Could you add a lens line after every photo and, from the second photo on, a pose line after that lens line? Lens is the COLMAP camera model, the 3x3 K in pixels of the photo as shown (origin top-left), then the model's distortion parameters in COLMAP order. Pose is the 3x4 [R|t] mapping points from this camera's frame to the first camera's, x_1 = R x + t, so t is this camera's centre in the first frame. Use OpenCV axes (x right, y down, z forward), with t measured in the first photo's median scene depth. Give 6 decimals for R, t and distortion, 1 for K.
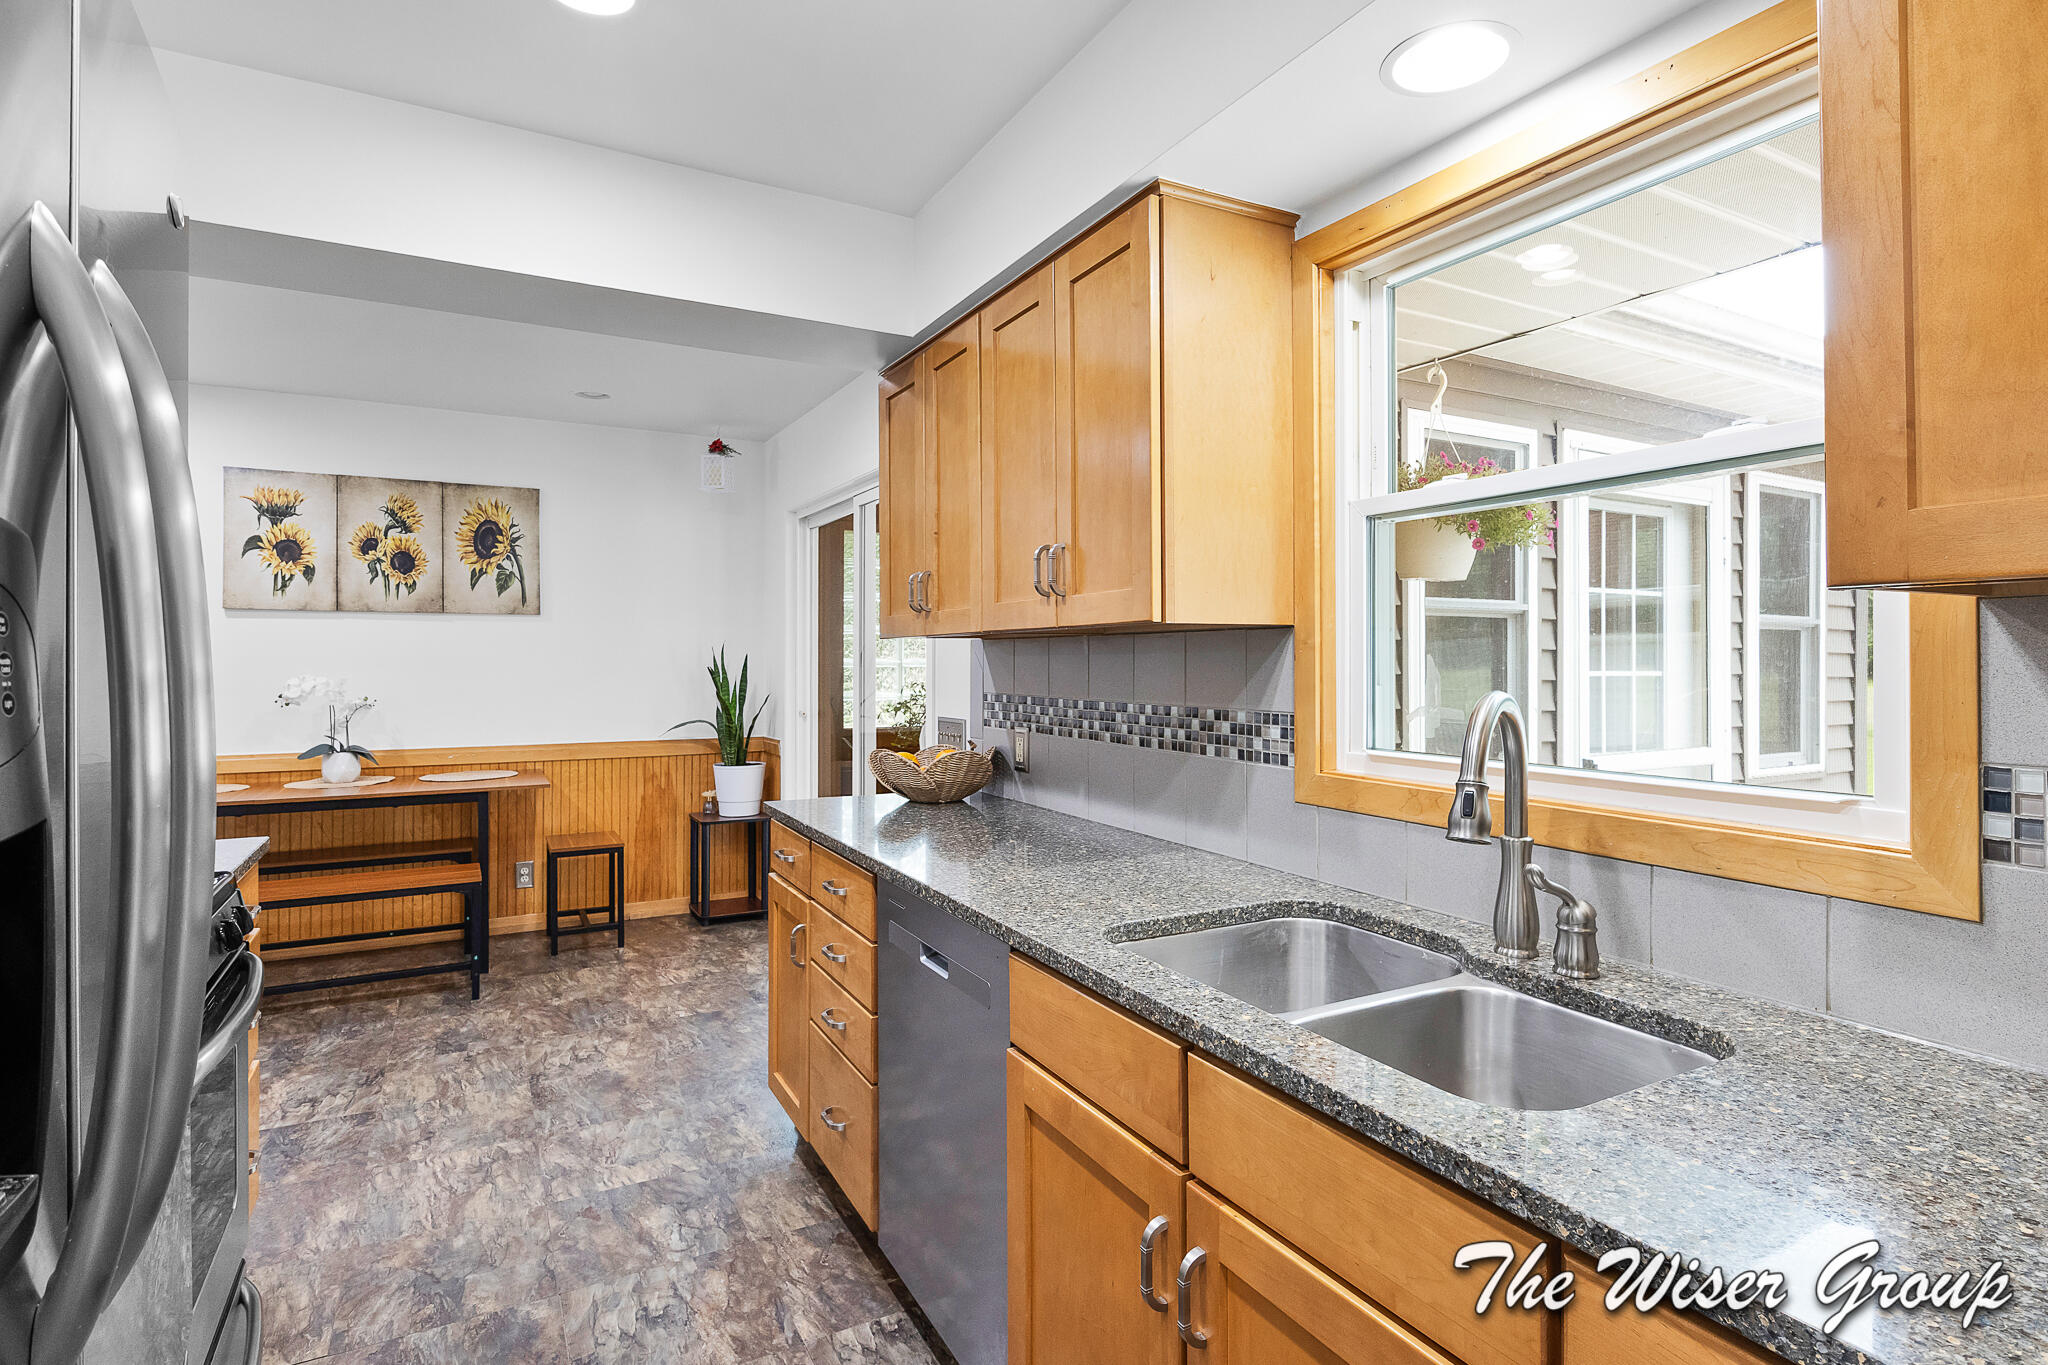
lens RADIAL K [[1009.8, 0, 1025.4], [0, 1009.8, 657.7], [0, 0, 1]] dist [-0.000545, -0.000050]
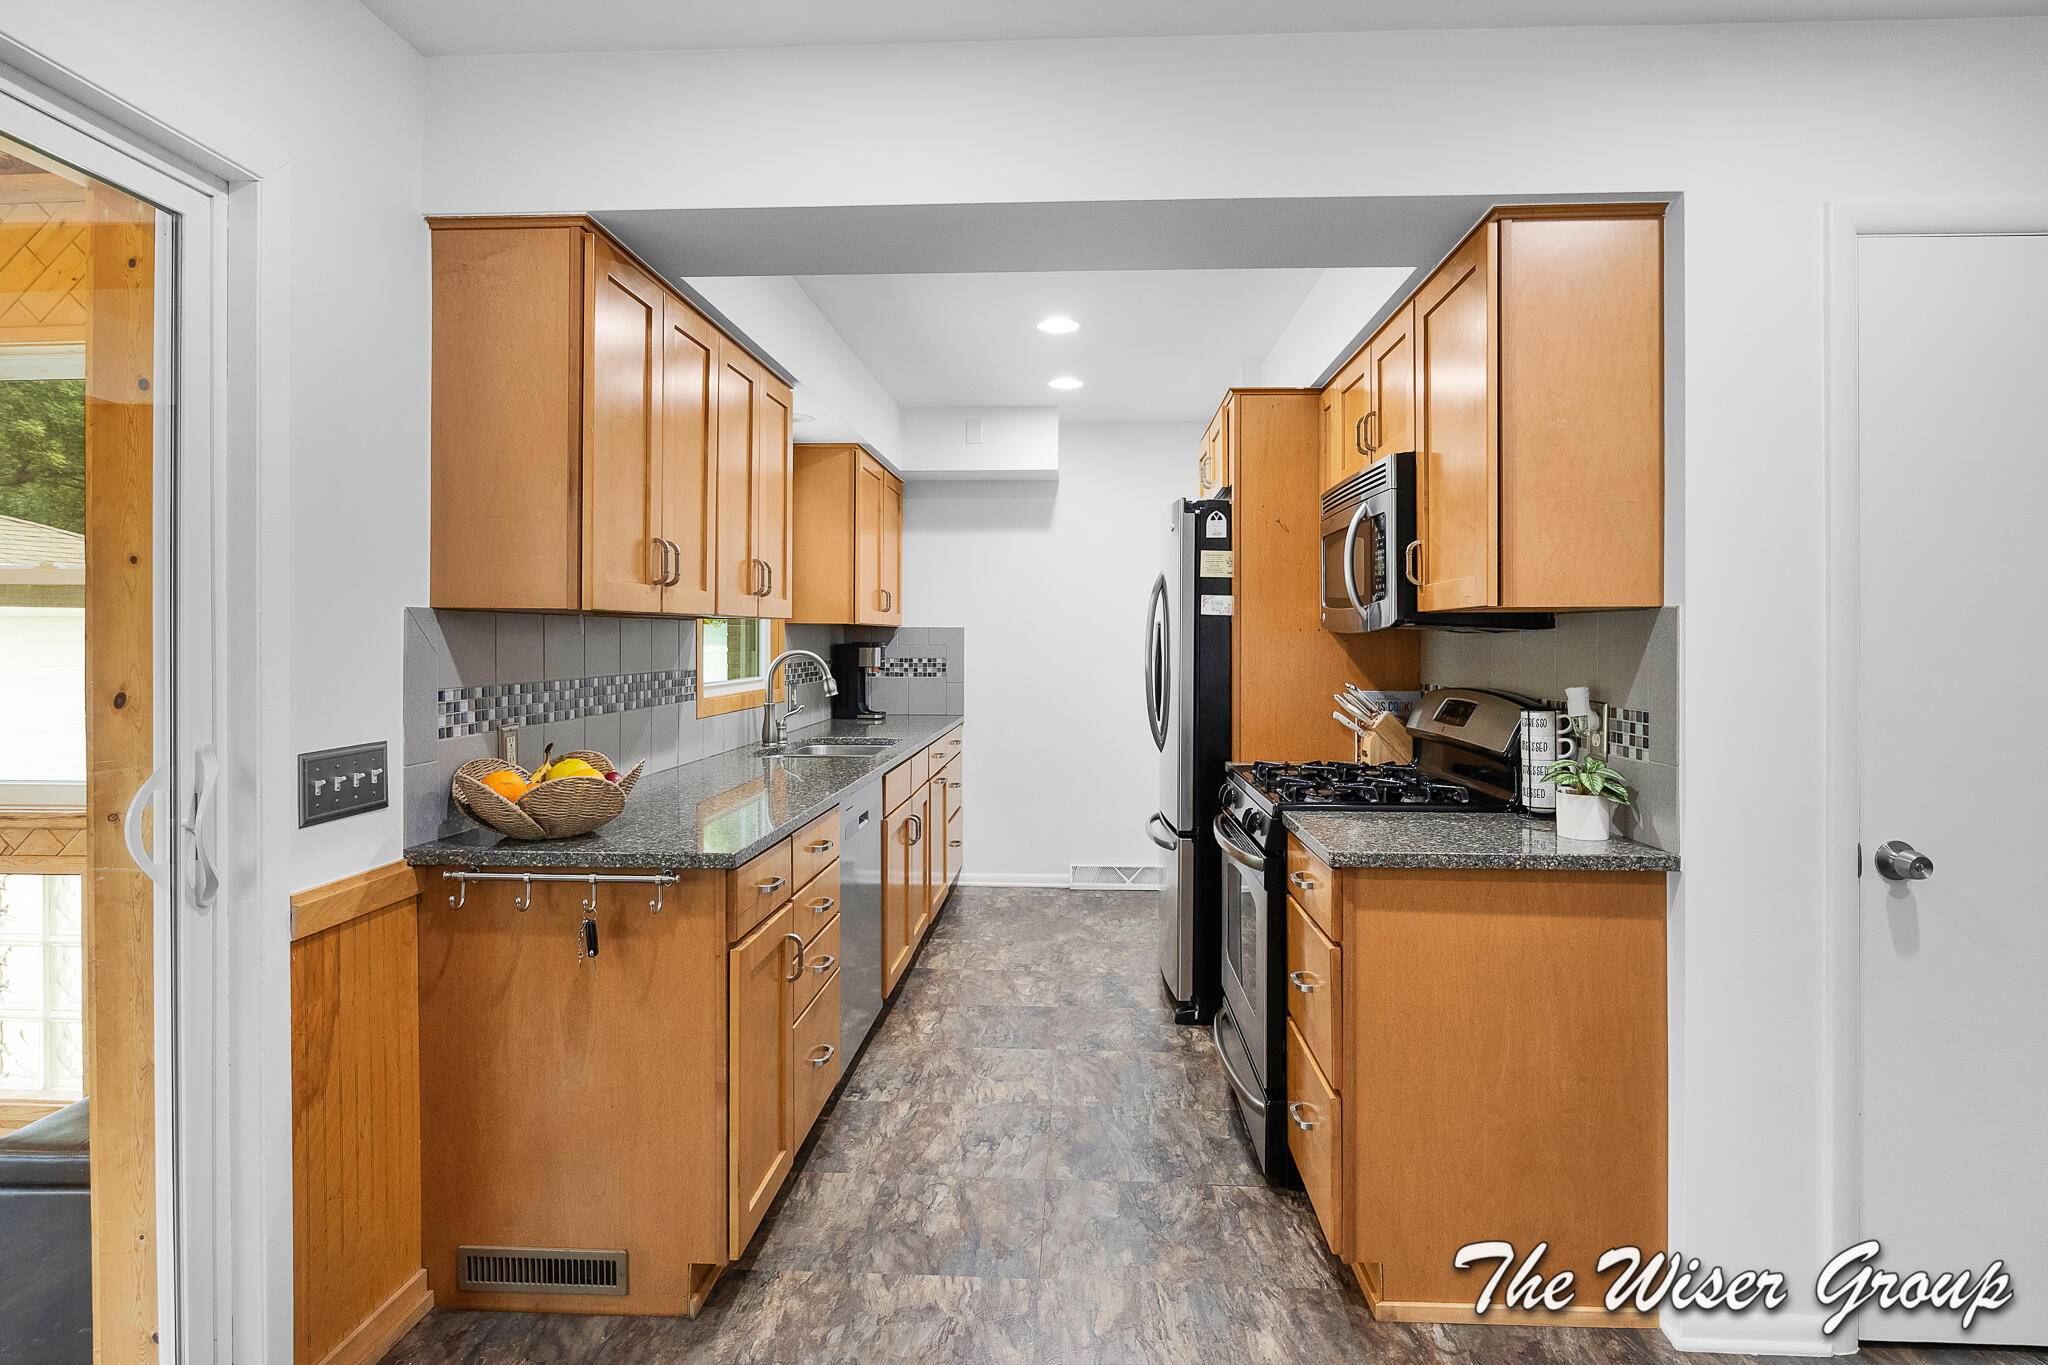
lens RADIAL K [[1050.6, 0, 1029.1], [0, 1050.6, 640.8], [0, 0, 1]] dist [0.000710, 0.000676]
pose [[-0.847743, -0.001645, 0.530404, -0.840216], [-0.001078, 0.999998, 0.001377, 0.001776], [-0.530406, 0.000596, -0.847744, 1.574600]]
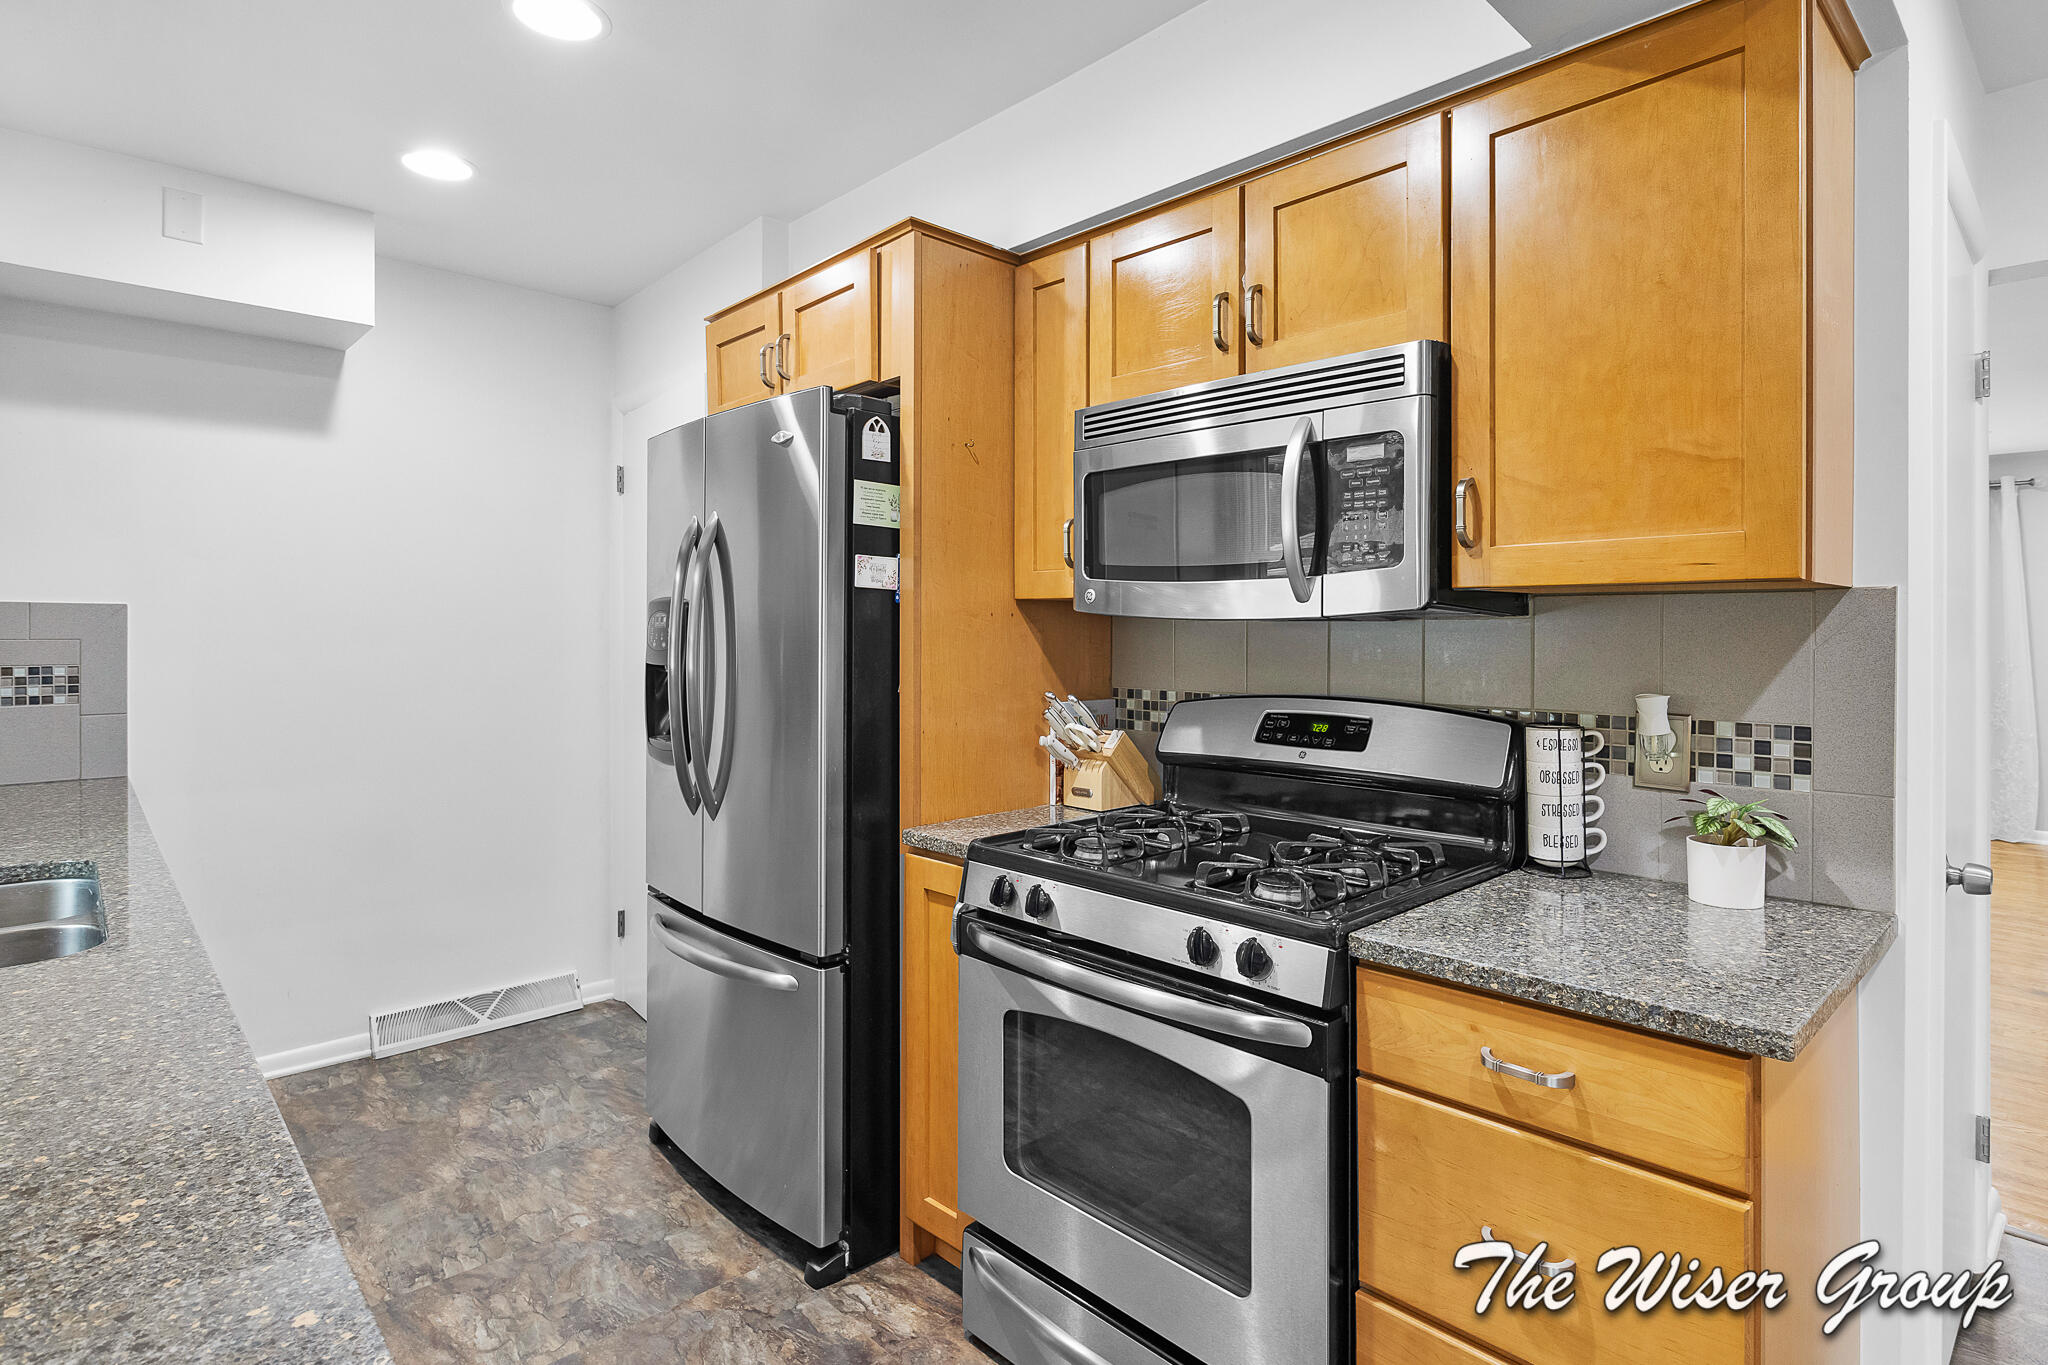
lens RADIAL K [[1049.0, 0, 1027.2], [0, 1049.0, 630.7], [0, 0, 1]] dist [-0.001760, -0.000990]
pose [[-0.968423, -0.000490, -0.249312, -0.259141], [-0.001367, 0.999993, 0.003346, 0.000350], [0.249308, 0.003581, -0.968418, 1.138901]]
